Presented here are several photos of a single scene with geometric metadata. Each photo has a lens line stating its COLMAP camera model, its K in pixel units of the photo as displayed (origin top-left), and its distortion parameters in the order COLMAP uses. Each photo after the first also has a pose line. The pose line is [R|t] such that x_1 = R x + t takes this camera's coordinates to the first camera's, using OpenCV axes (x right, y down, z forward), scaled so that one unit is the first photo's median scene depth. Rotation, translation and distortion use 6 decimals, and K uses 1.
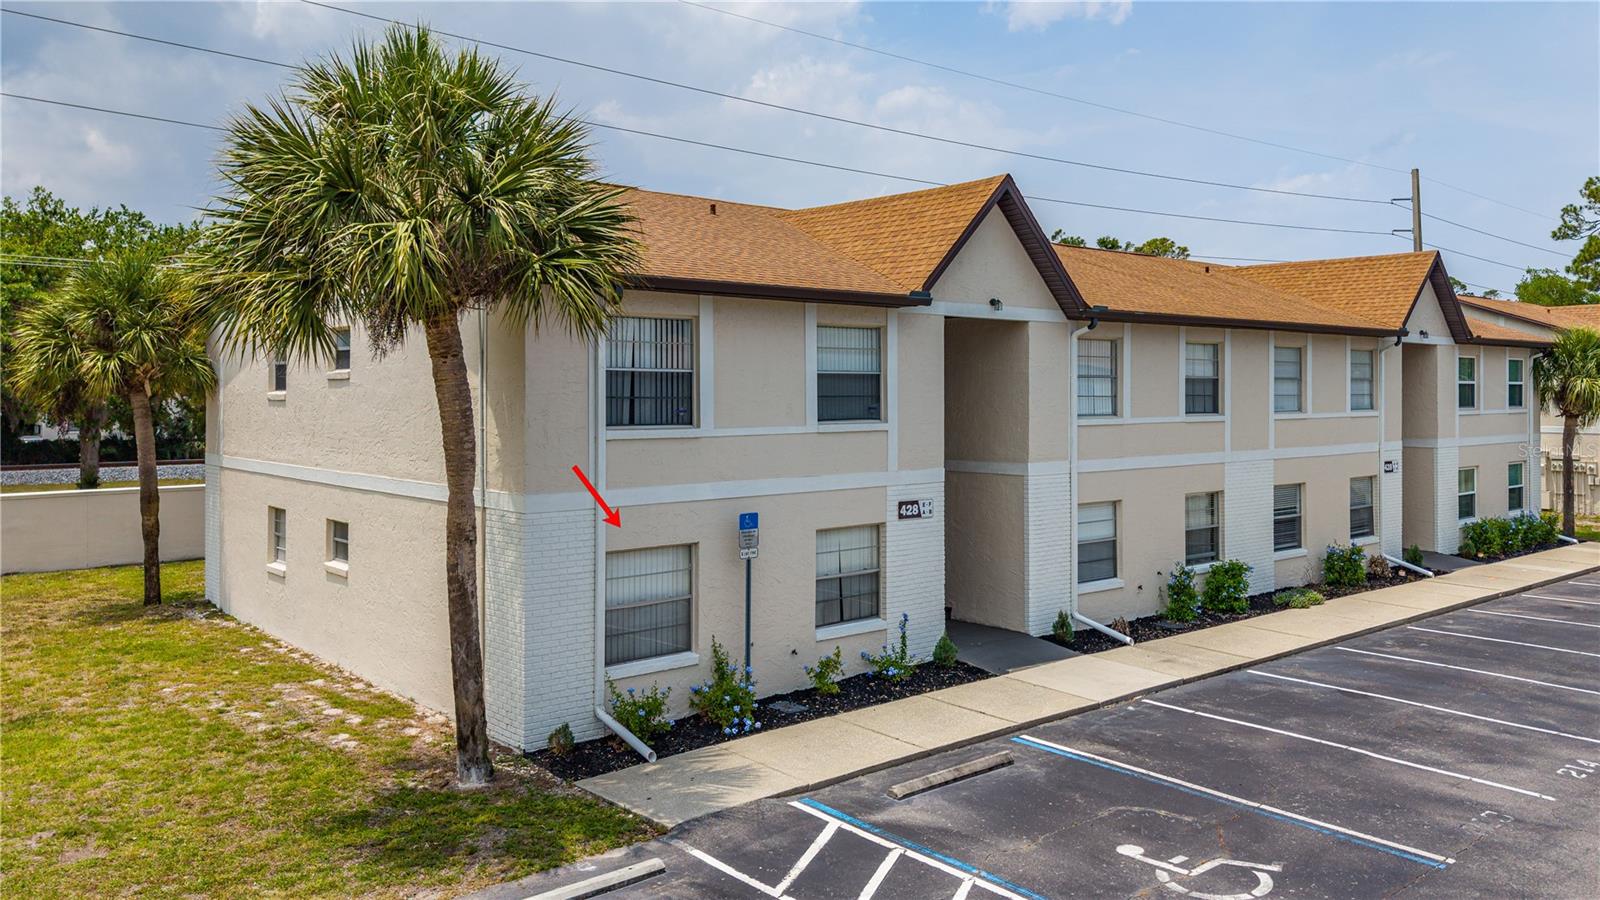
lens RADIAL K [[1091.5, 0, 800.0], [0, 1091.5, 450.0], [0, 0, 1]] dist [0.007528, -0.000844]
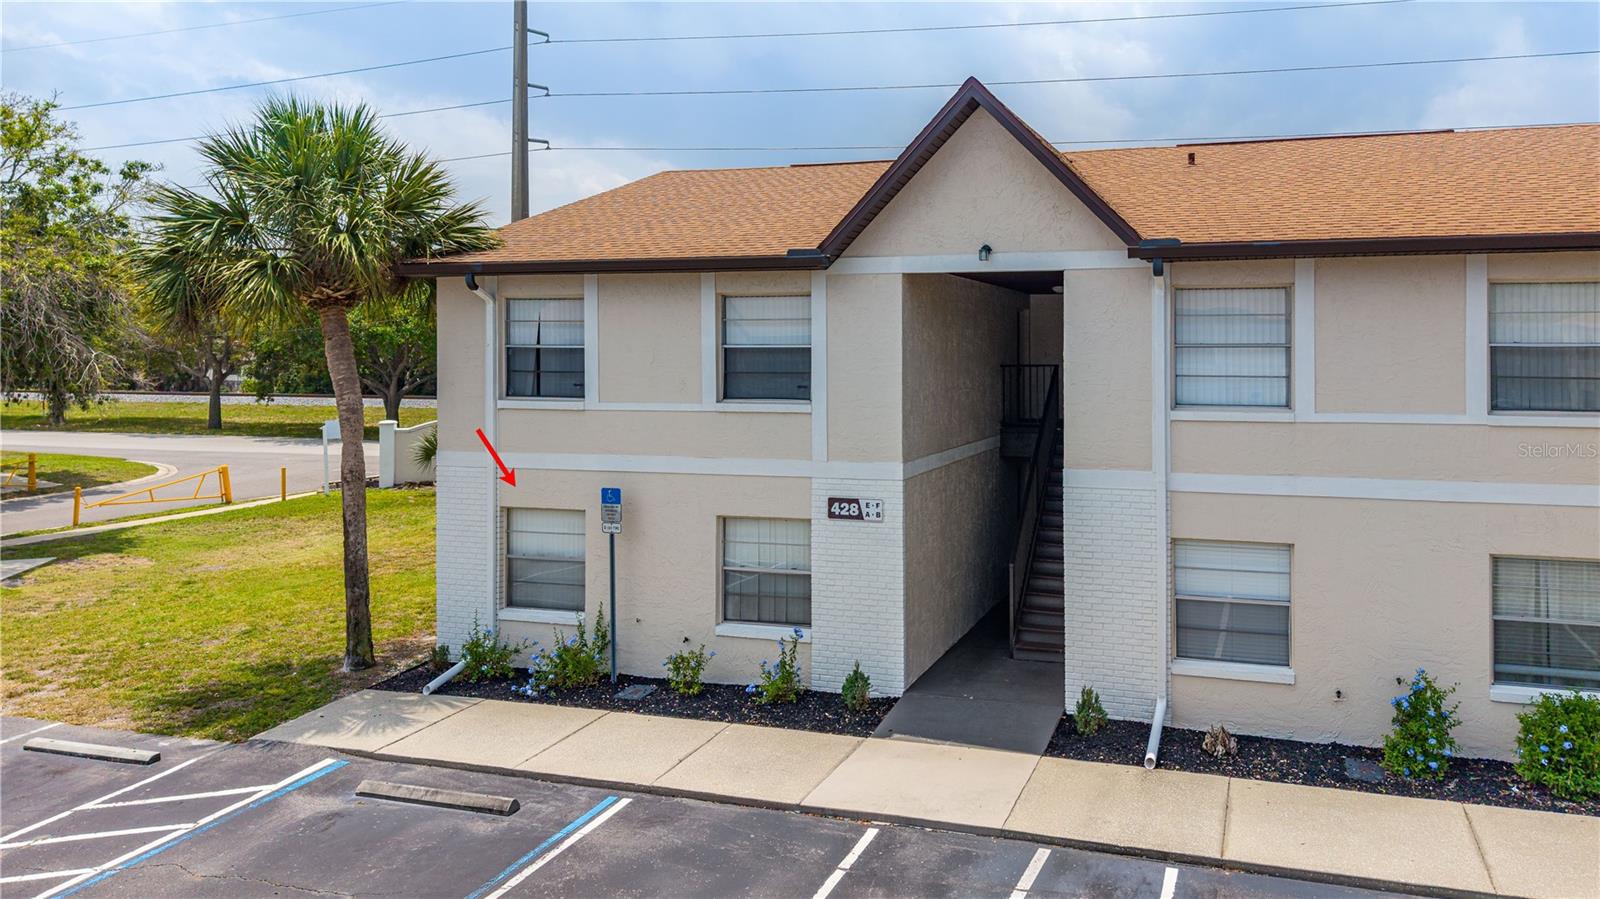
lens RADIAL K [[949.7, 0, 794.2], [0, 949.7, 390.7], [0, 0, 1]] dist [0.025503, -0.022766]
pose [[0.613723, 0.020712, -0.789250, 0.669825], [-0.046935, 0.998845, -0.010285, -0.027122], [0.788125, 0.043356, 0.613986, 0.536477]]
